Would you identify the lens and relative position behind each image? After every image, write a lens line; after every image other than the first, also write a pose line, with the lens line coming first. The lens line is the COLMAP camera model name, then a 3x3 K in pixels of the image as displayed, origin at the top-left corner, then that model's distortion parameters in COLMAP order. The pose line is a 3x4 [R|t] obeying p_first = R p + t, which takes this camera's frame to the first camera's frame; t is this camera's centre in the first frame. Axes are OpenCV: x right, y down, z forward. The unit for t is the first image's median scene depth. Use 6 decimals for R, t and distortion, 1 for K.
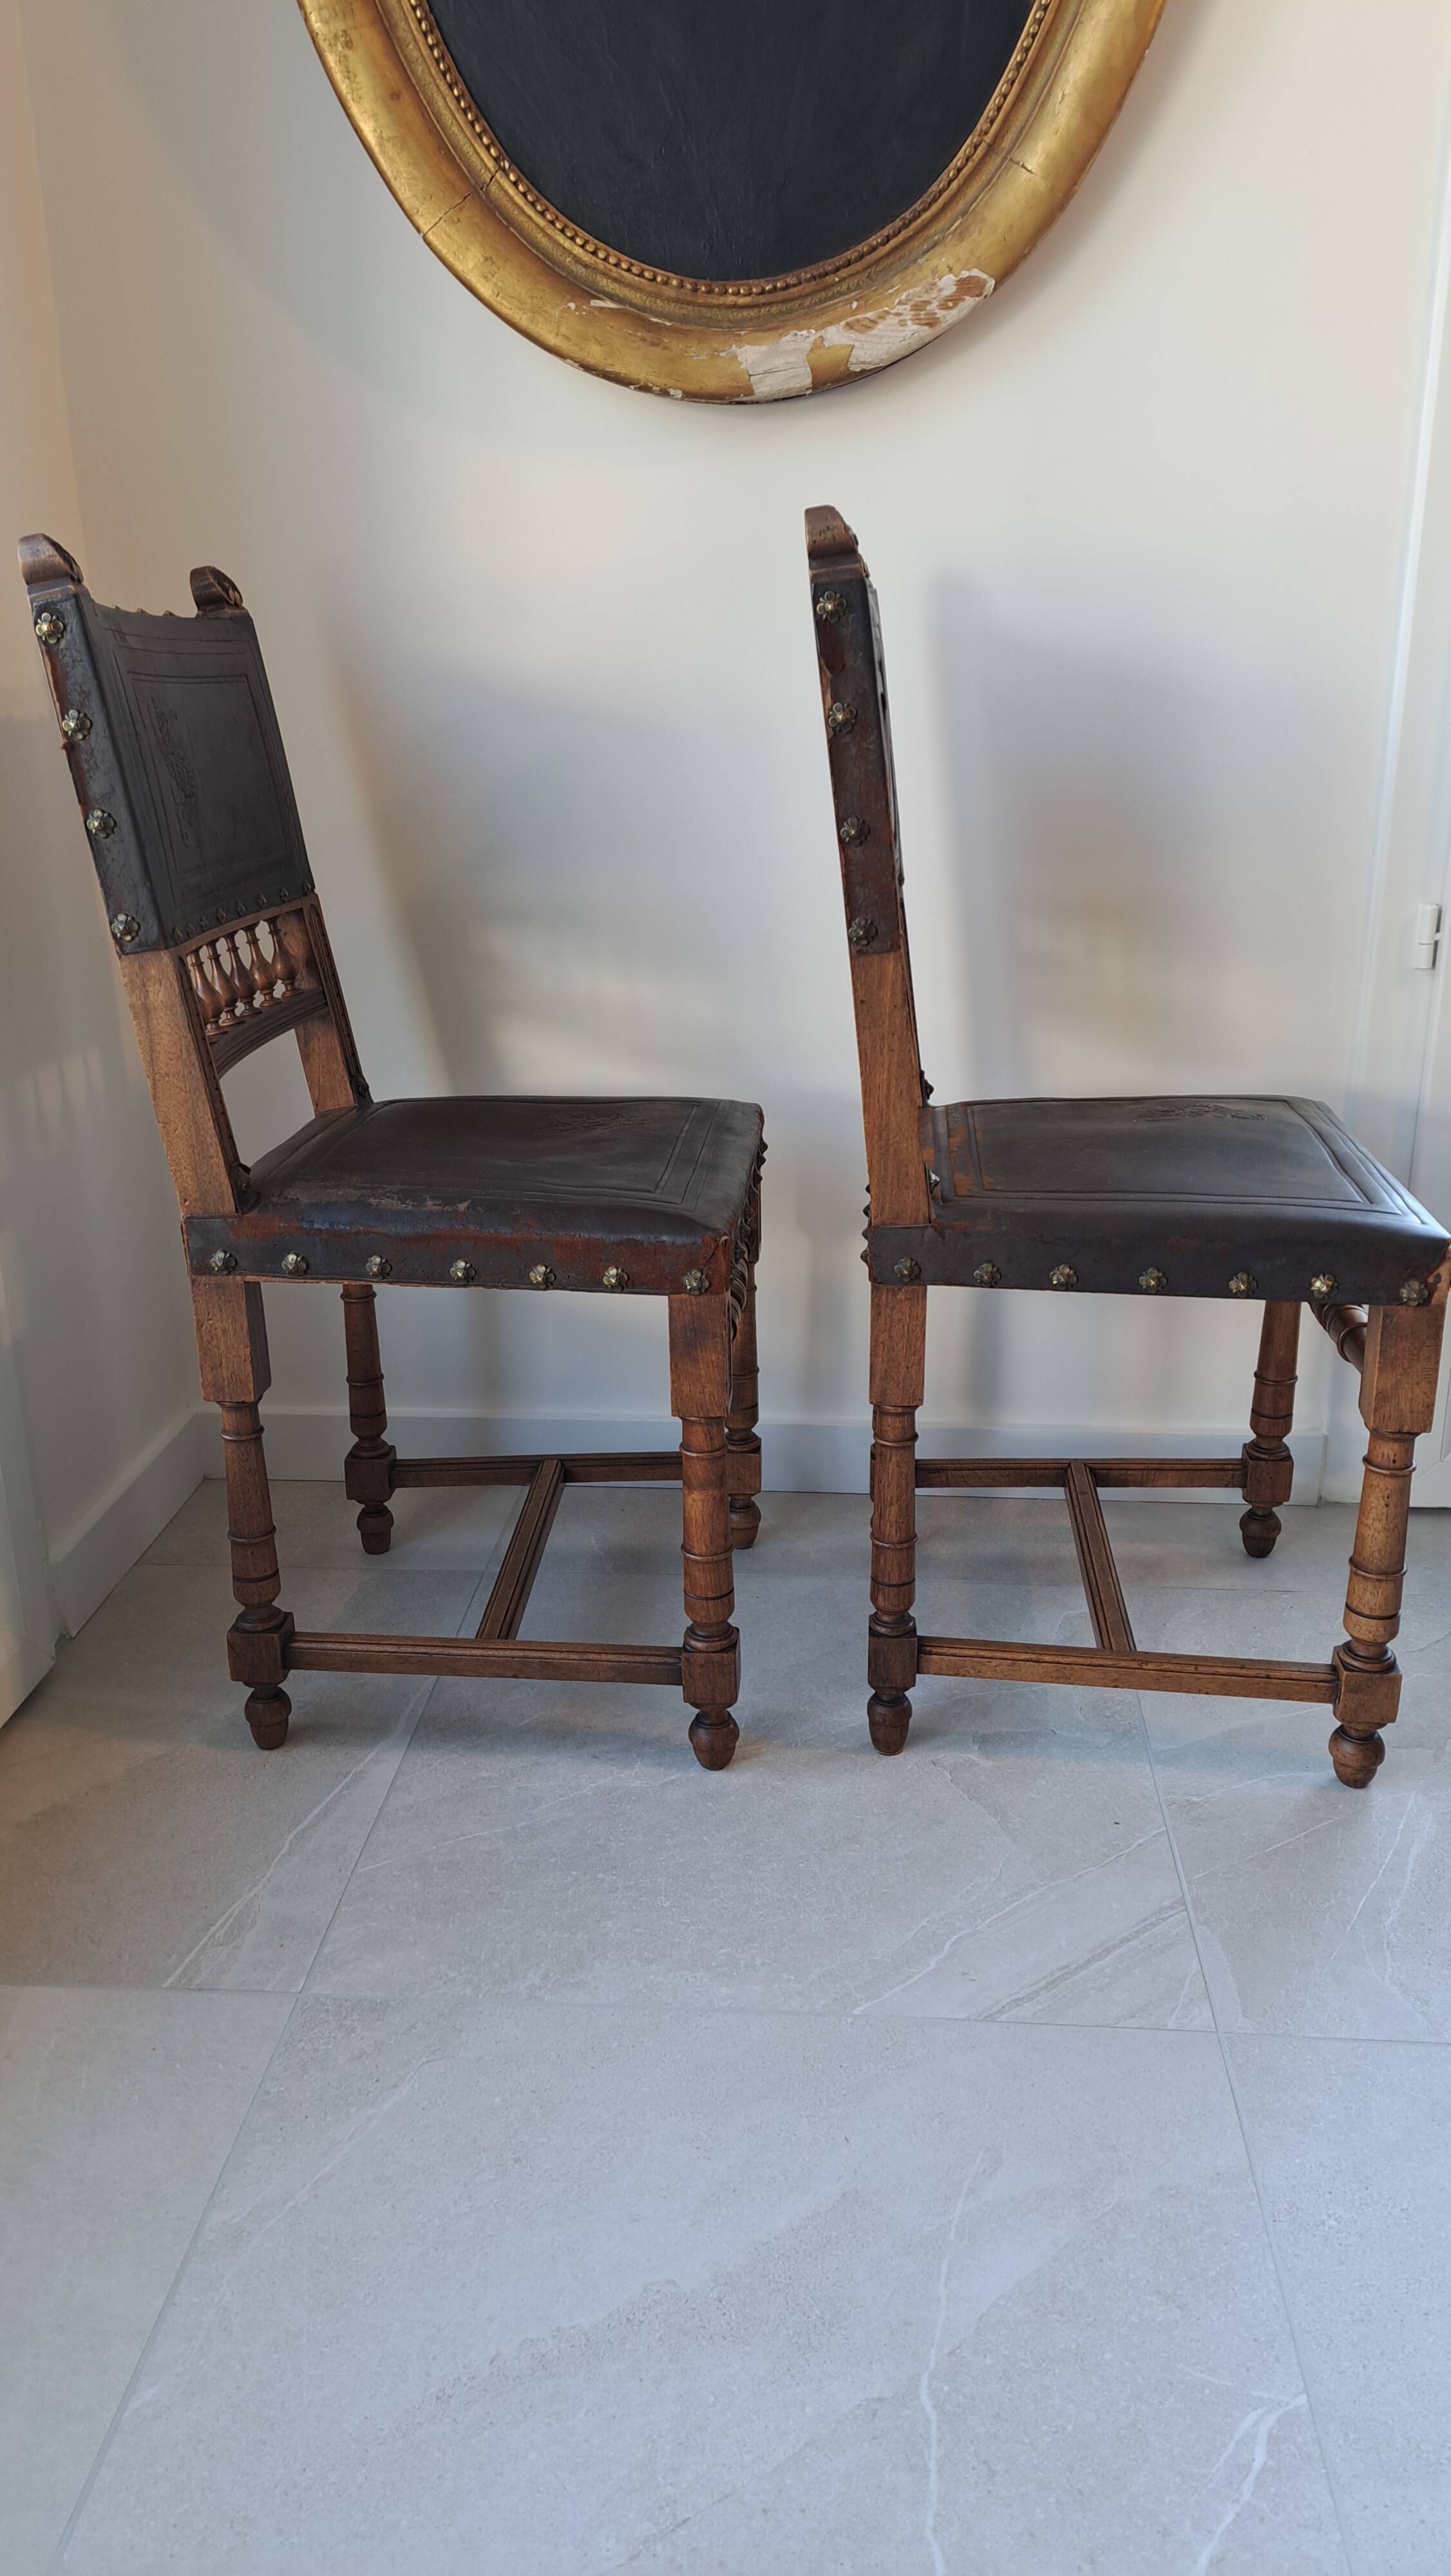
lens RADIAL K [[1895.0, 0, 717.7], [0, 1895.0, 1302.4], [0, 0, 1]] dist [0.026317, -0.030636]
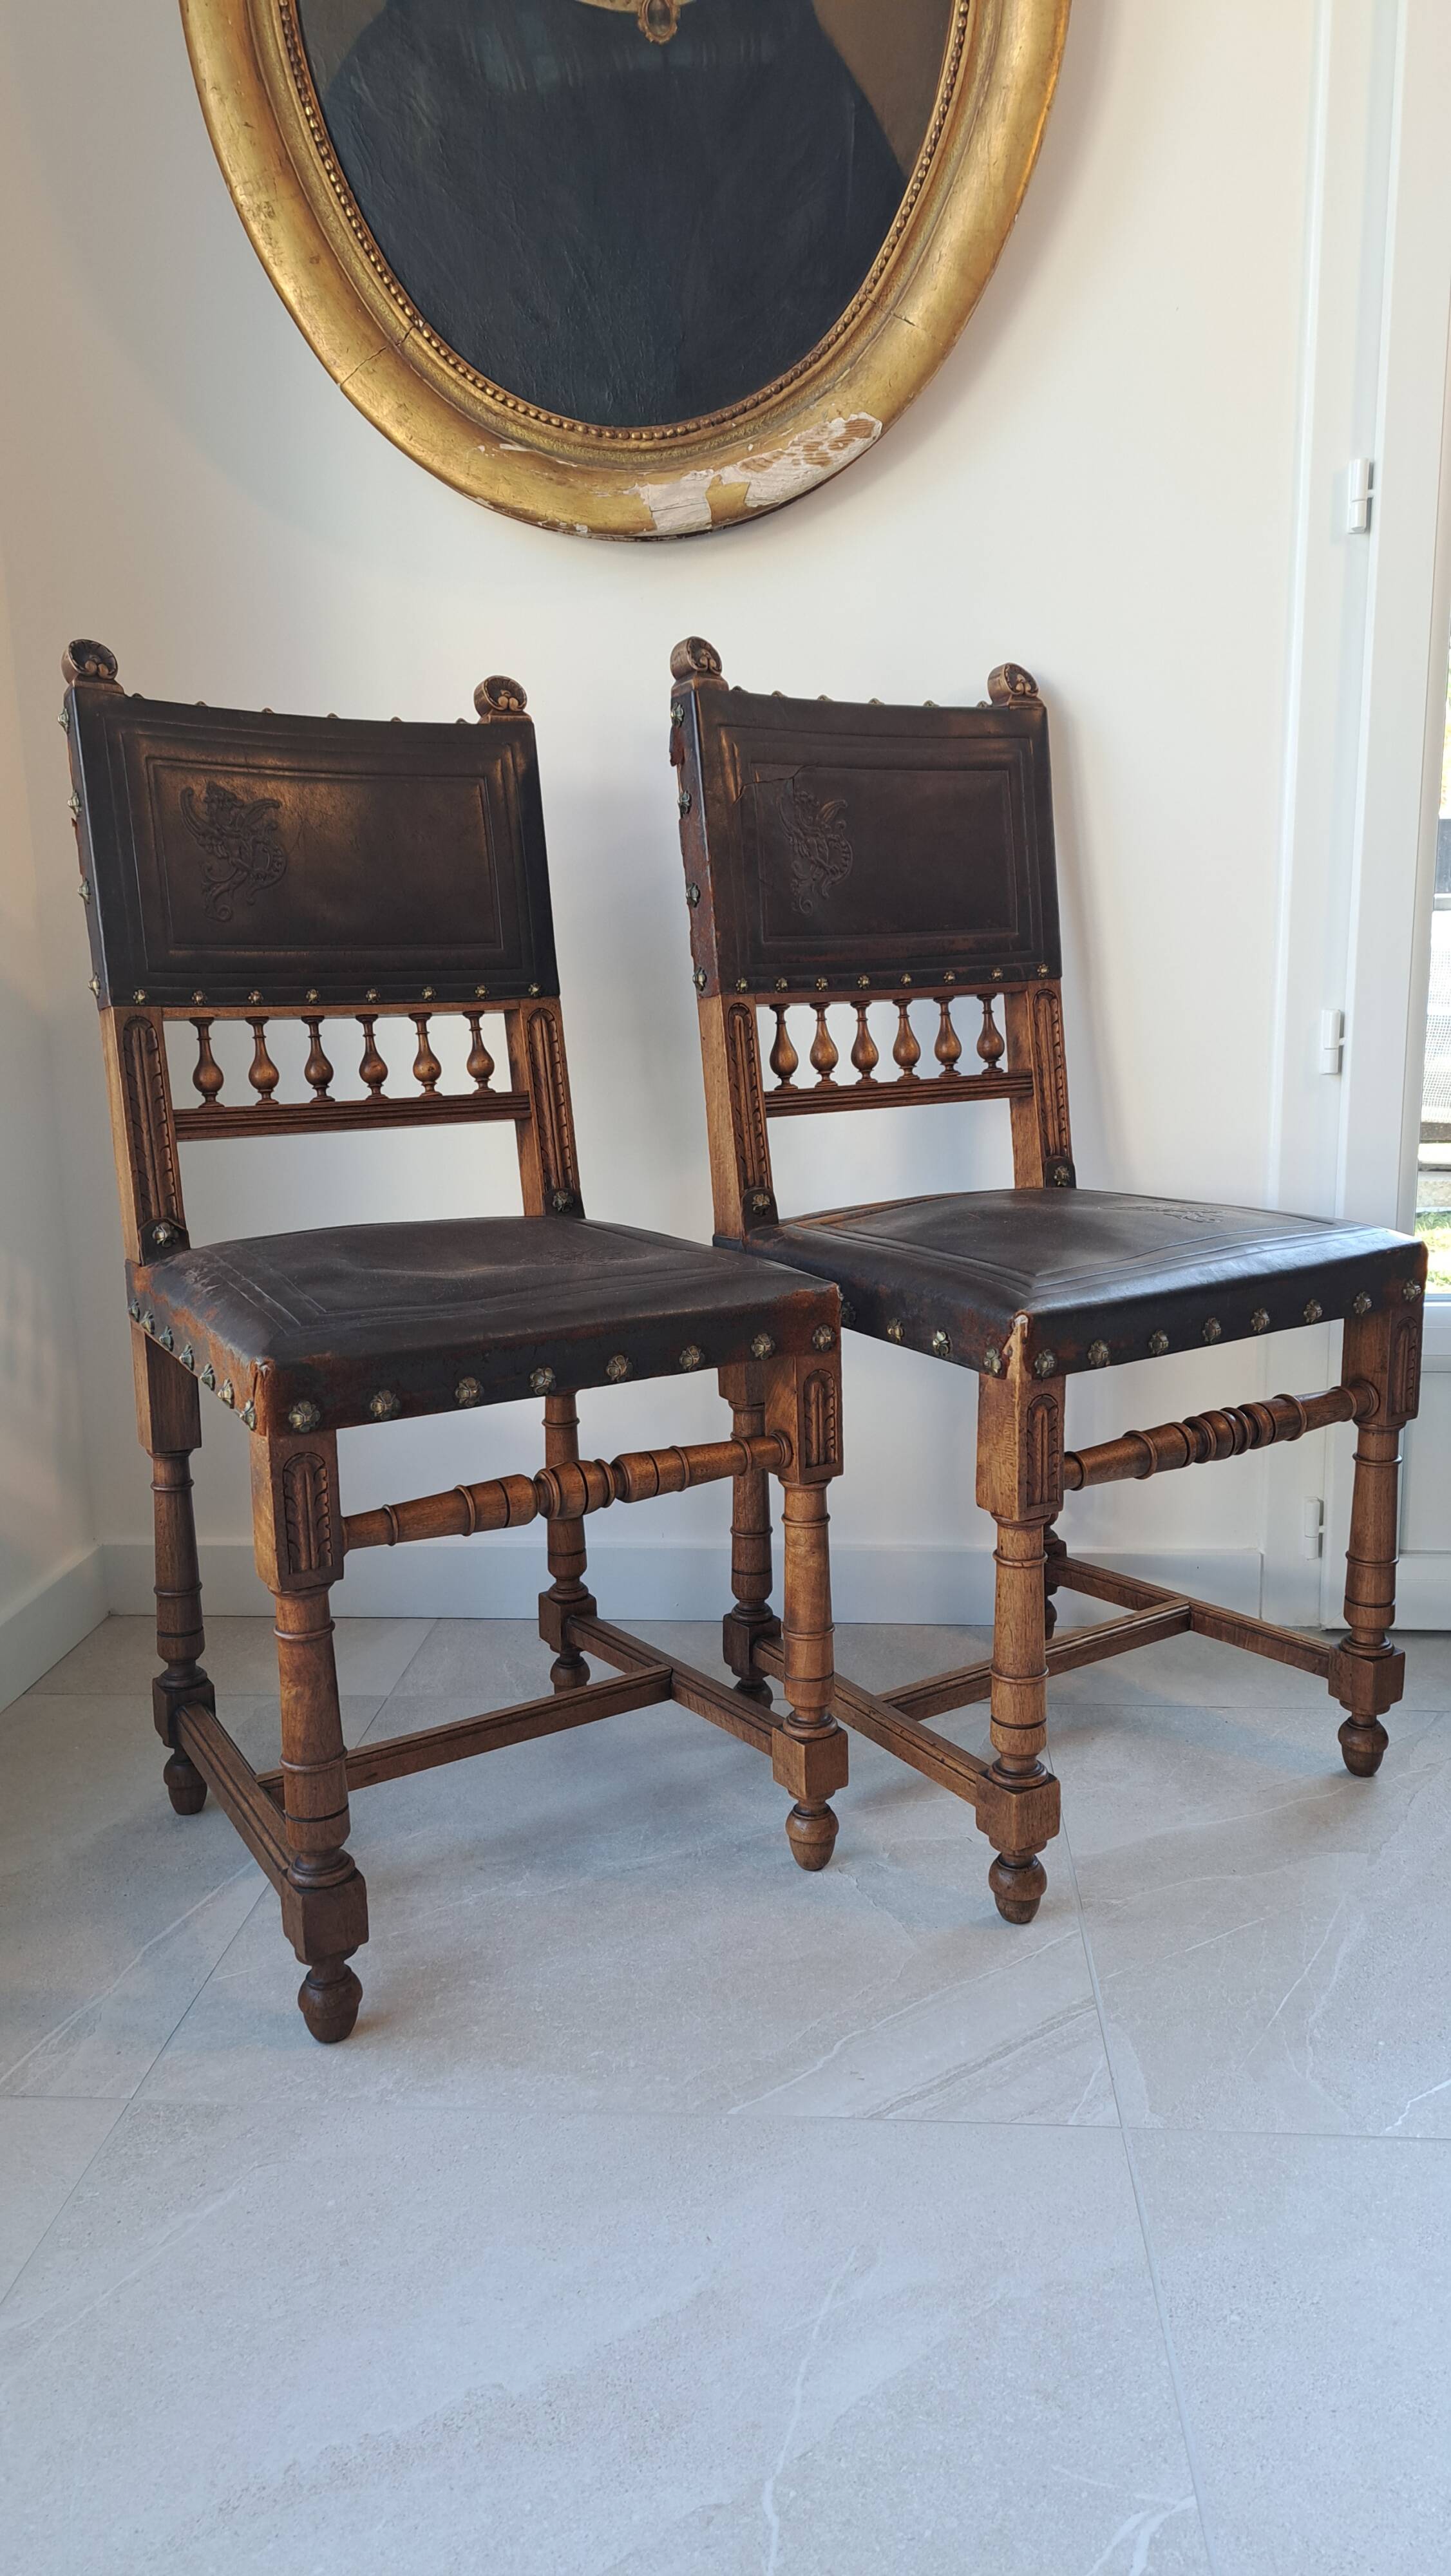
lens RADIAL K [[1902.5, 0, 736.9], [0, 1902.5, 1286.9], [0, 0, 1]] dist [0.039519, -0.040861]
pose [[0.999975, -0.005274, 0.004643, 0.058426], [0.005877, 0.989928, -0.141452, 0.087152], [-0.003851, 0.141476, 0.989934, 0.019695]]
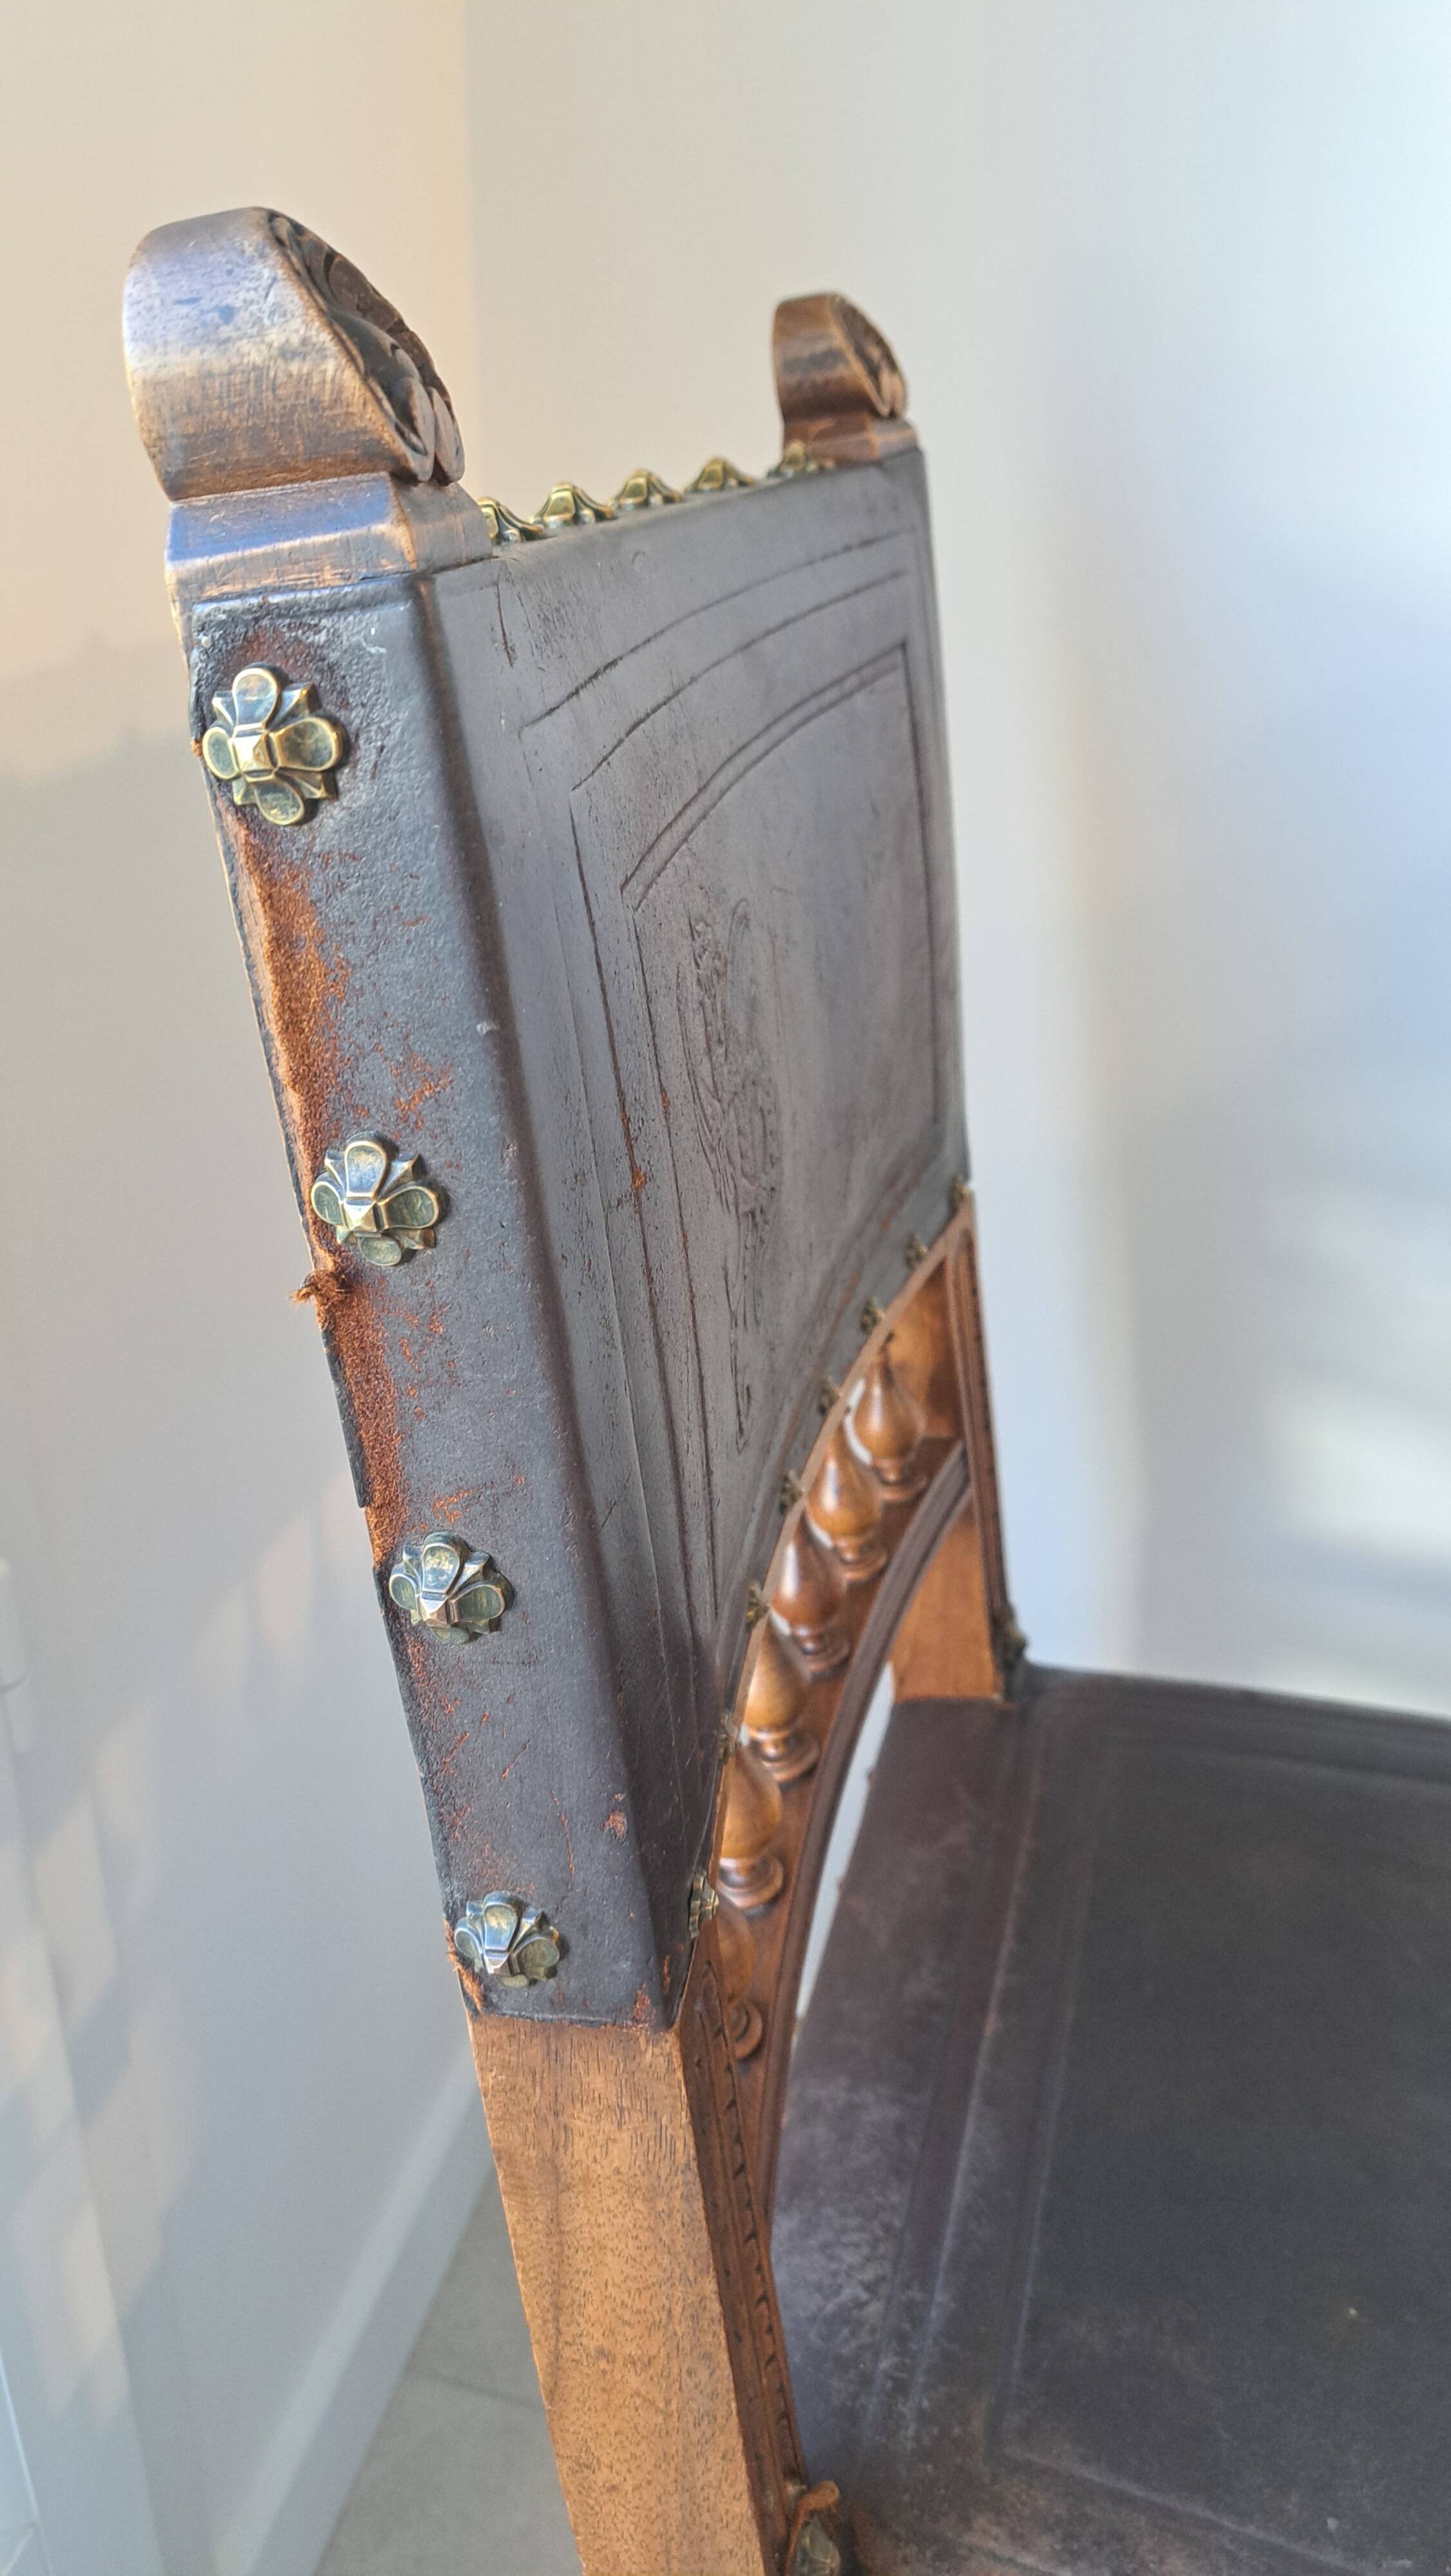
lens RADIAL K [[1916.9, 0, 737.9], [0, 1916.9, 1301.1], [0, 0, 1]] dist [0.077139, -0.114589]
pose [[0.983812, 0.122996, -0.130329, -0.214765], [-0.101911, 0.982220, 0.157665, -0.263188], [0.147404, -0.141831, 0.978854, 0.636835]]
